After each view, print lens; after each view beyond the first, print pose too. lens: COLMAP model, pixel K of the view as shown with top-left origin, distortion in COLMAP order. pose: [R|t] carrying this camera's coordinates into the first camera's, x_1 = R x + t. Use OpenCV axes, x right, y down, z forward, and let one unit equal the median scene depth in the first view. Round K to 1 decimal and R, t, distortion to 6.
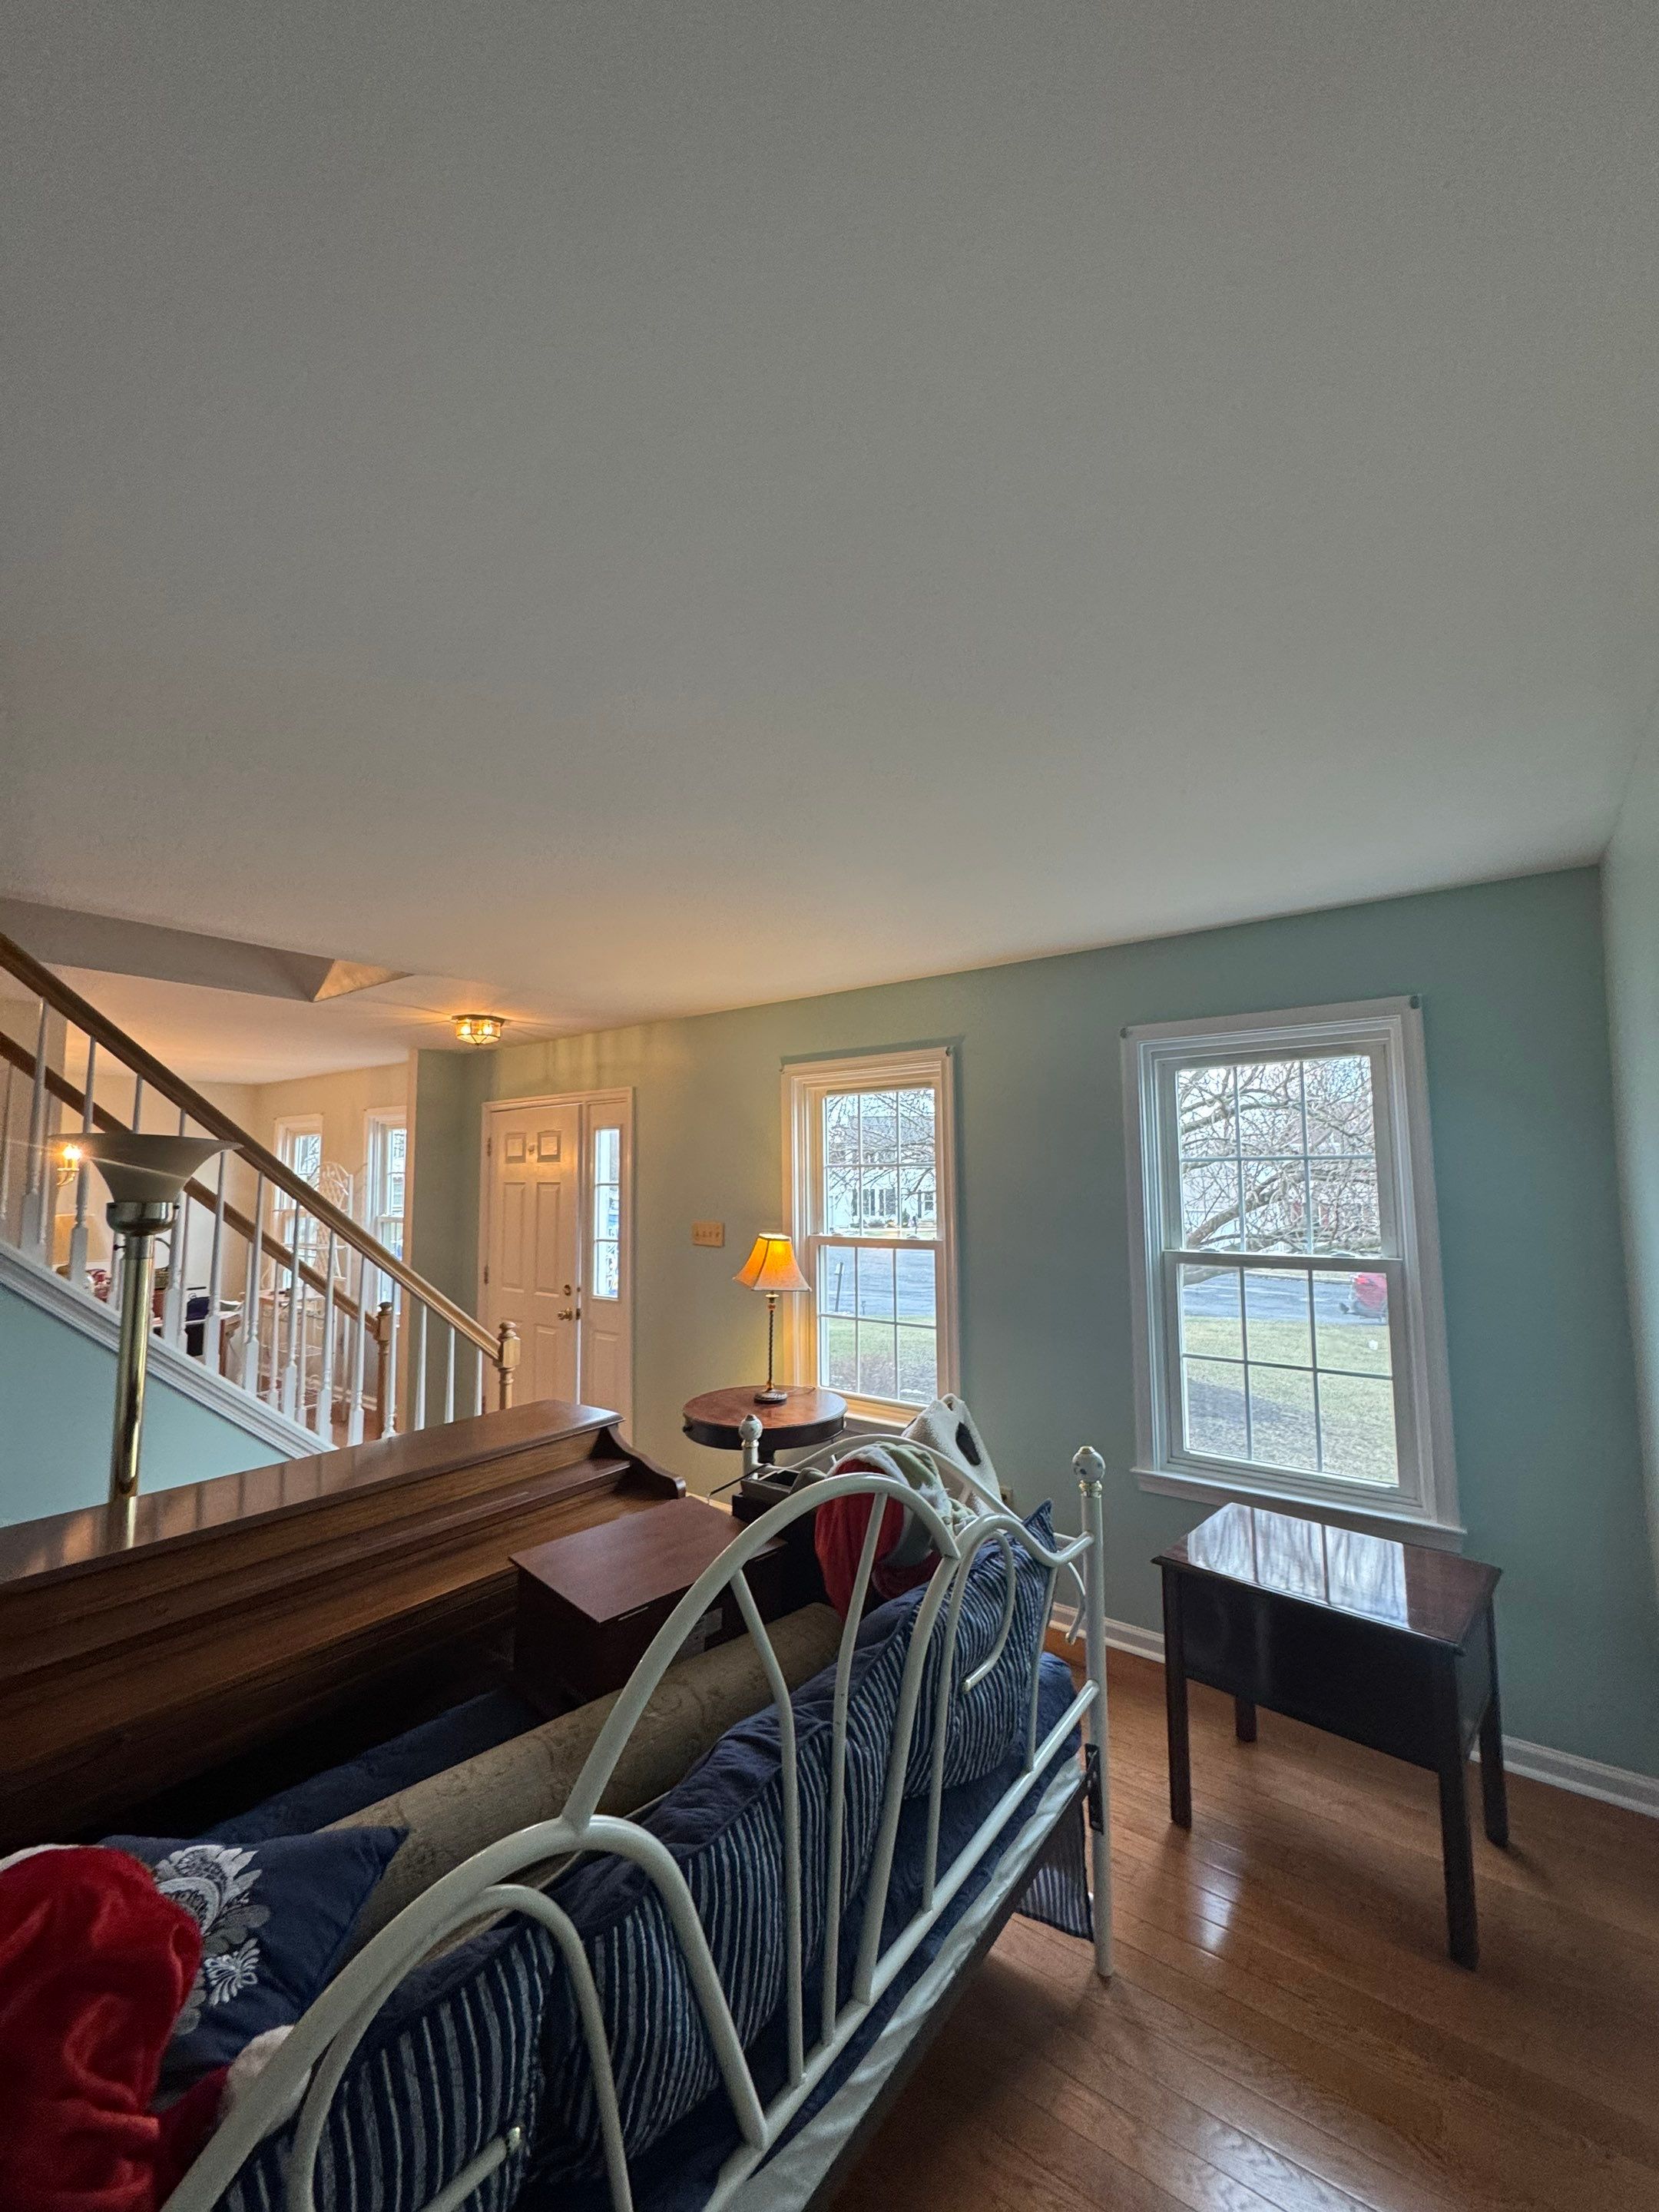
lens RADIAL K [[881.1, 0, 829.5], [0, 881.1, 1106.0], [0, 0, 1]] dist [-0.001932, 0.000973]
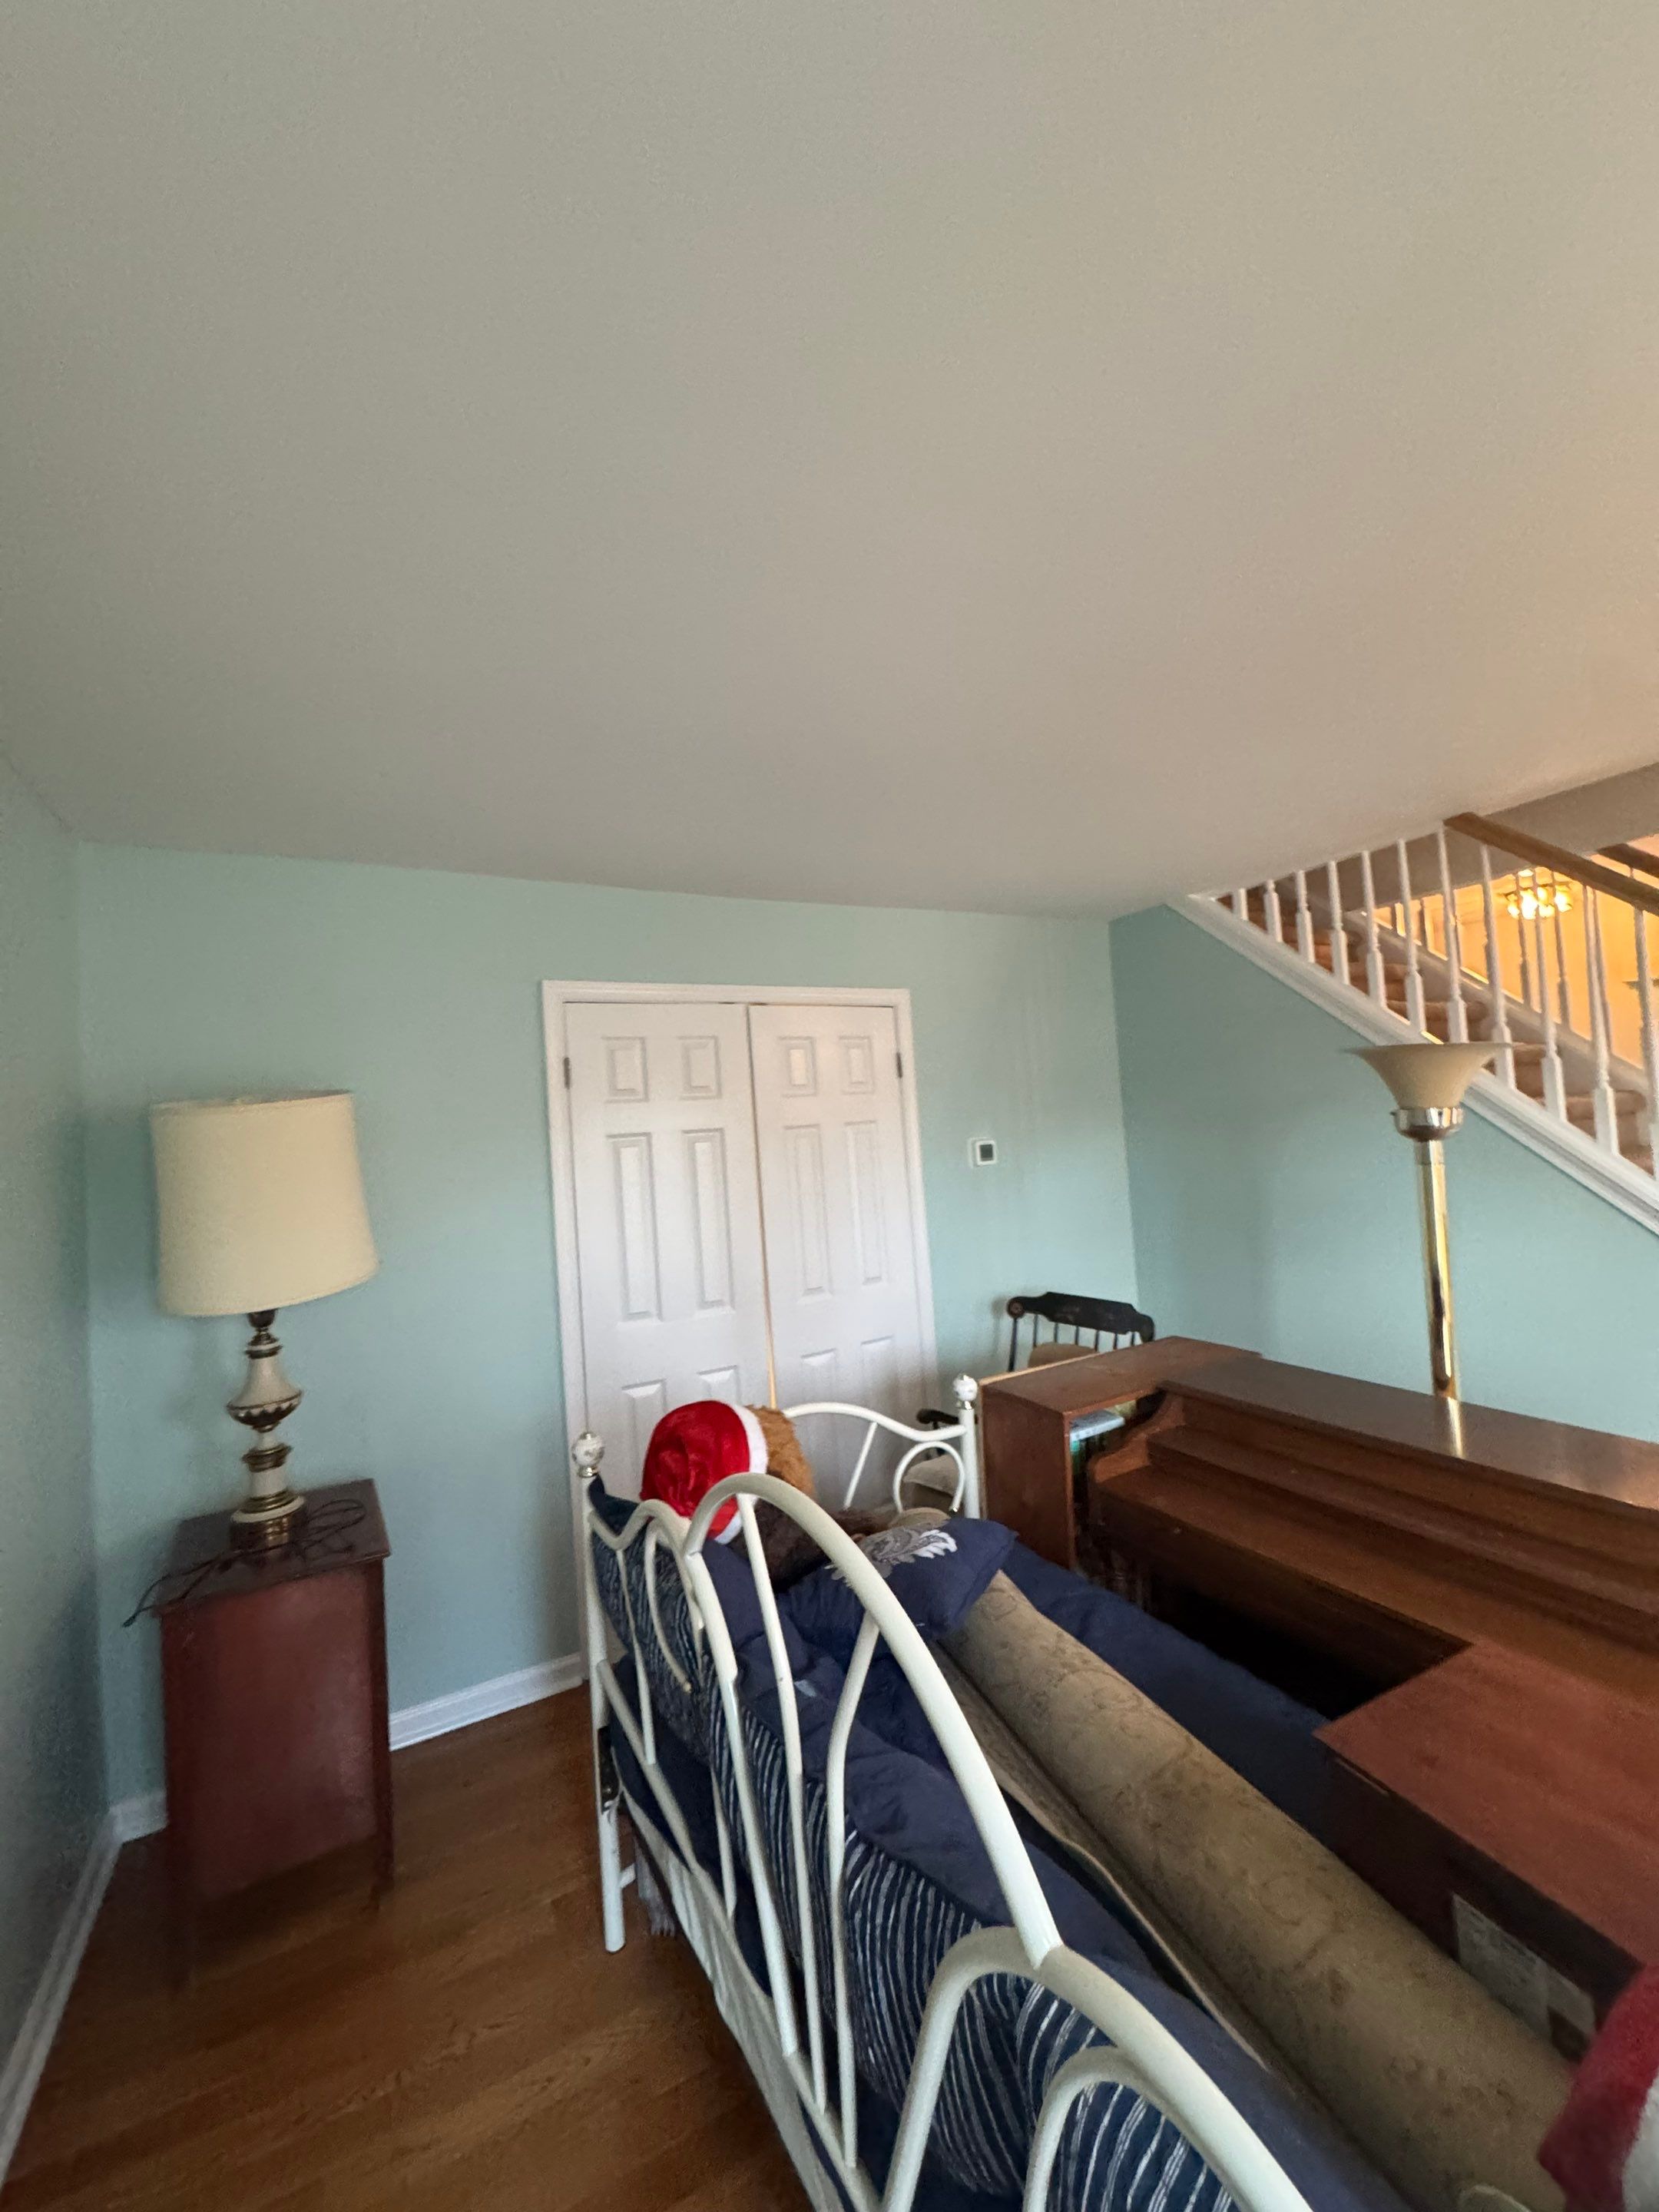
lens RADIAL K [[881.1, 0, 829.5], [0, 881.1, 1106.0], [0, 0, 1]] dist [-0.001932, 0.000973]
pose [[-0.437741, 0.001659, -0.899099, 0.428675], [0.145063, 0.987027, -0.068805, 0.080564], [0.887321, -0.160545, -0.432303, 0.859405]]
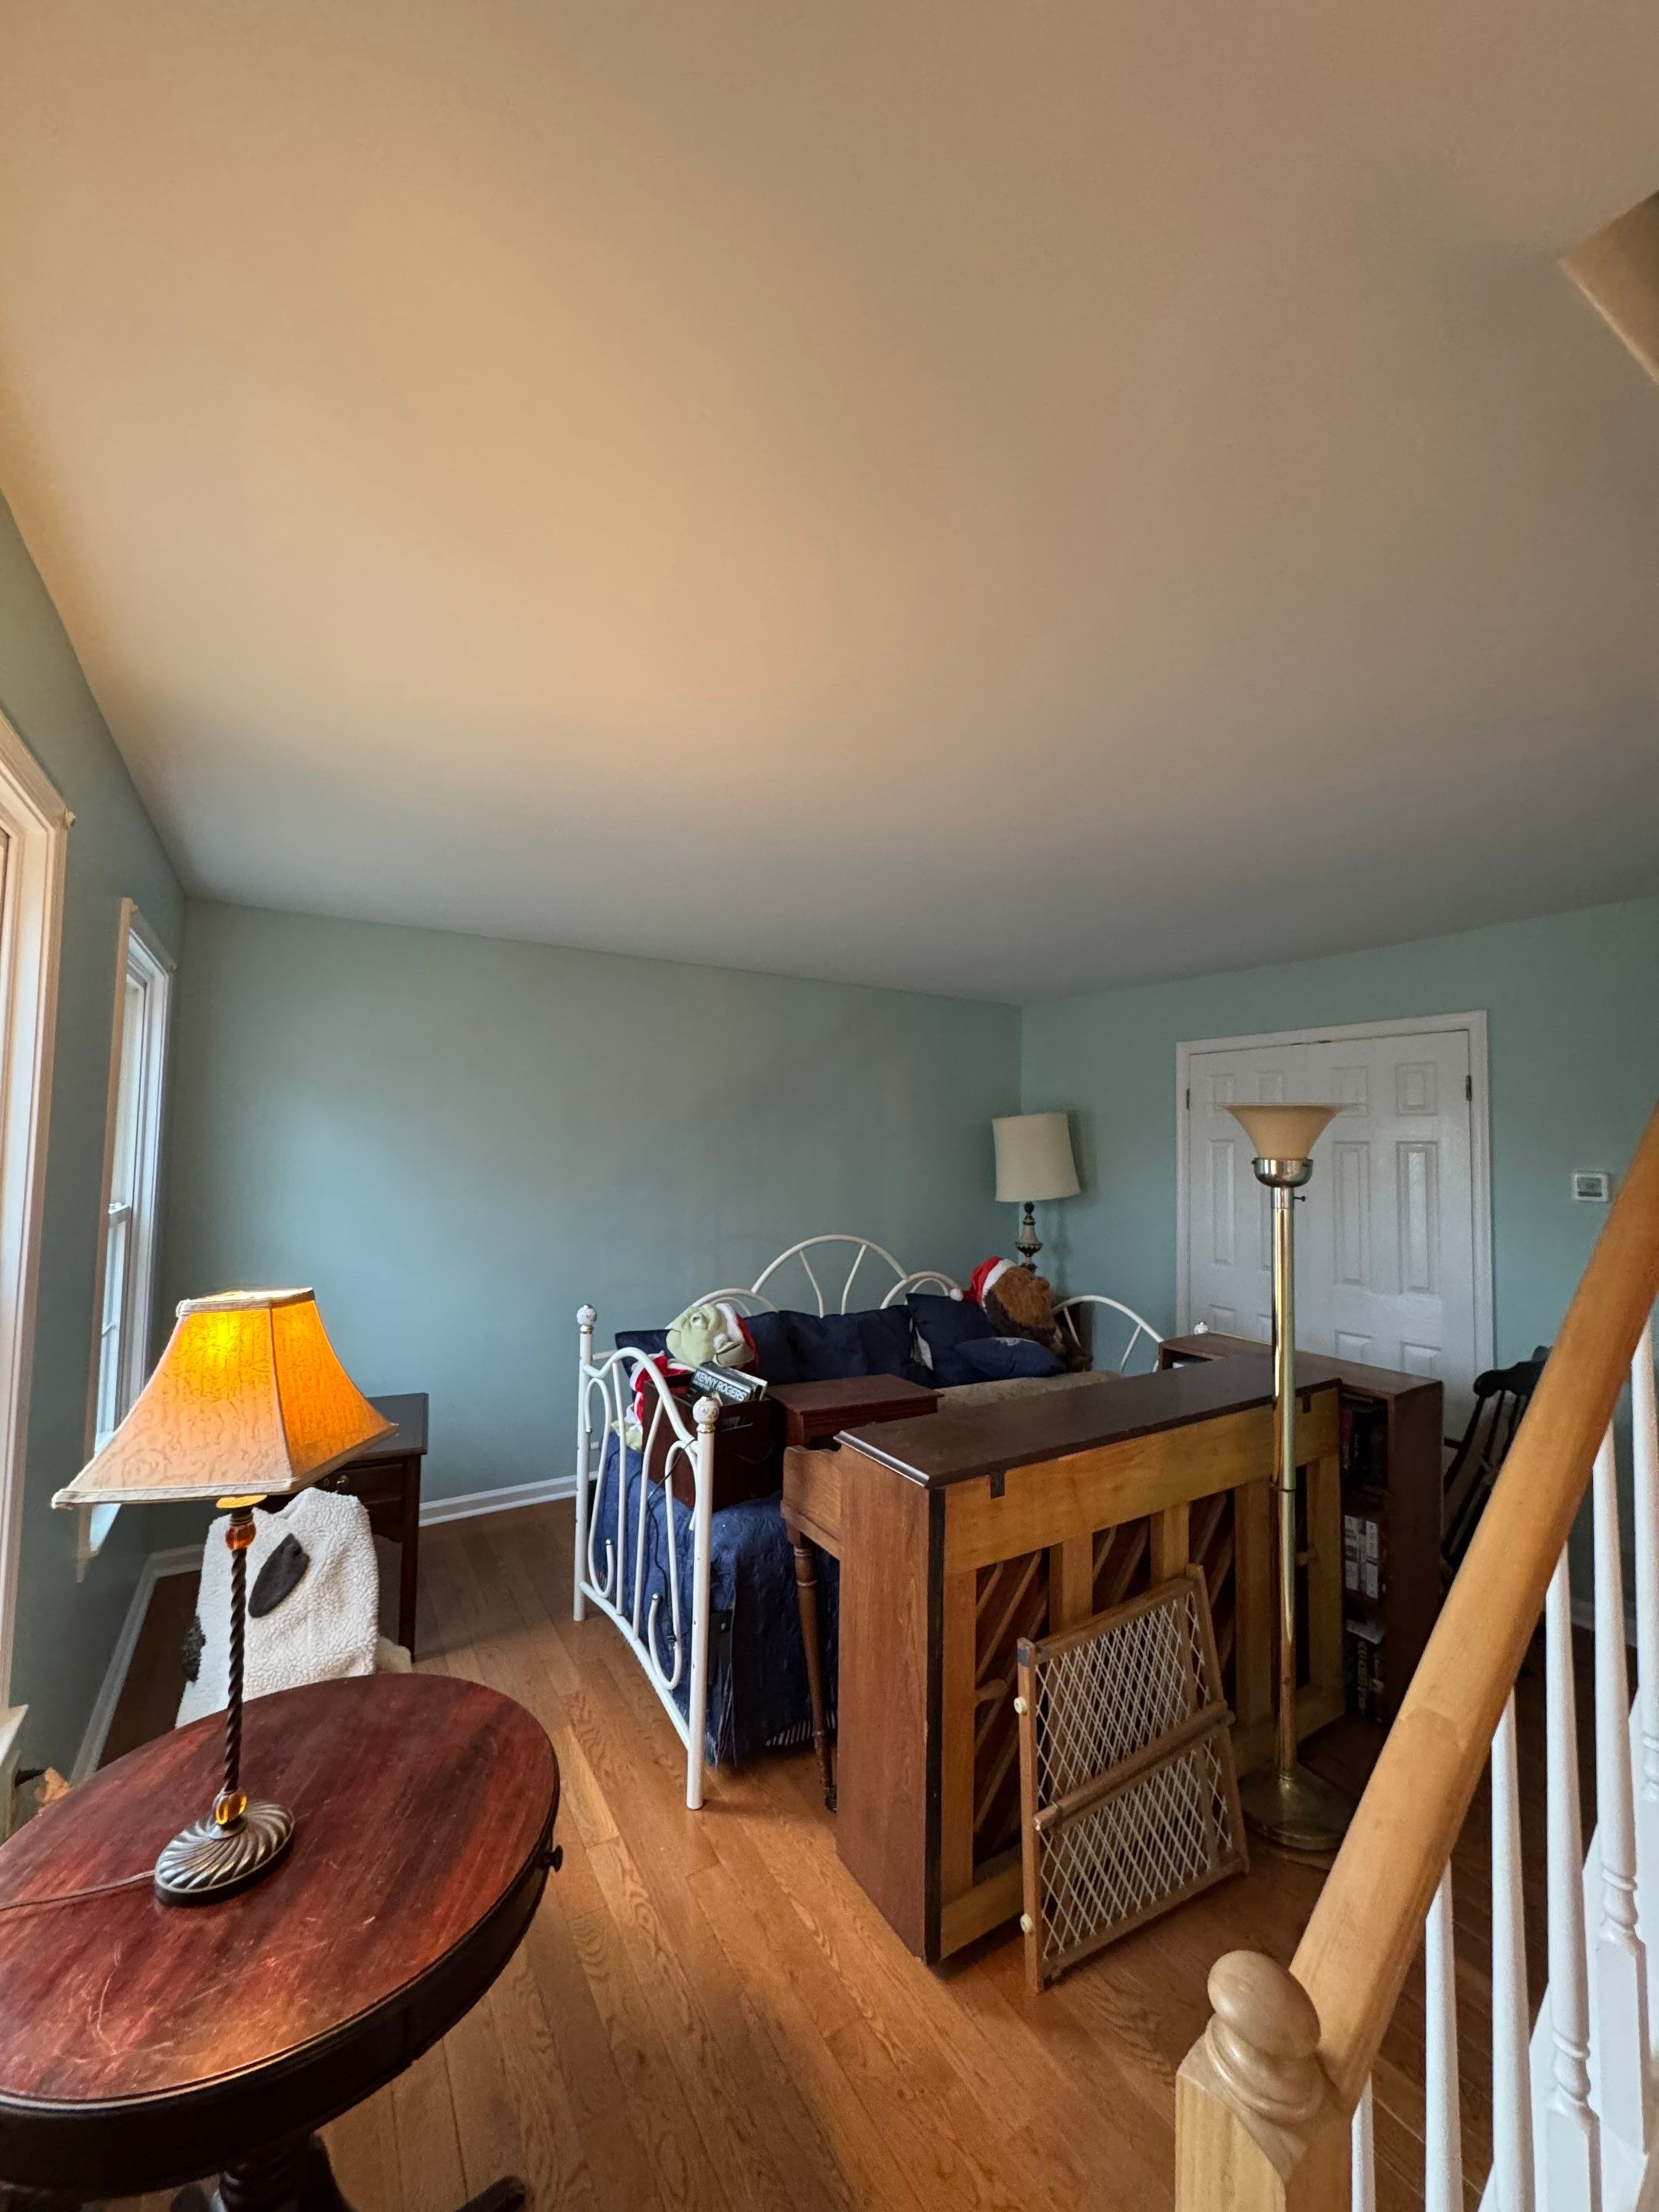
lens RADIAL K [[881.1, 0, 829.5], [0, 881.1, 1106.0], [0, 0, 1]] dist [-0.001932, 0.000973]
pose [[-0.924117, 0.006778, 0.382050, -0.738054], [-0.044117, 0.991264, -0.124297, 0.219031], [-0.379555, -0.131720, -0.915744, 2.402410]]
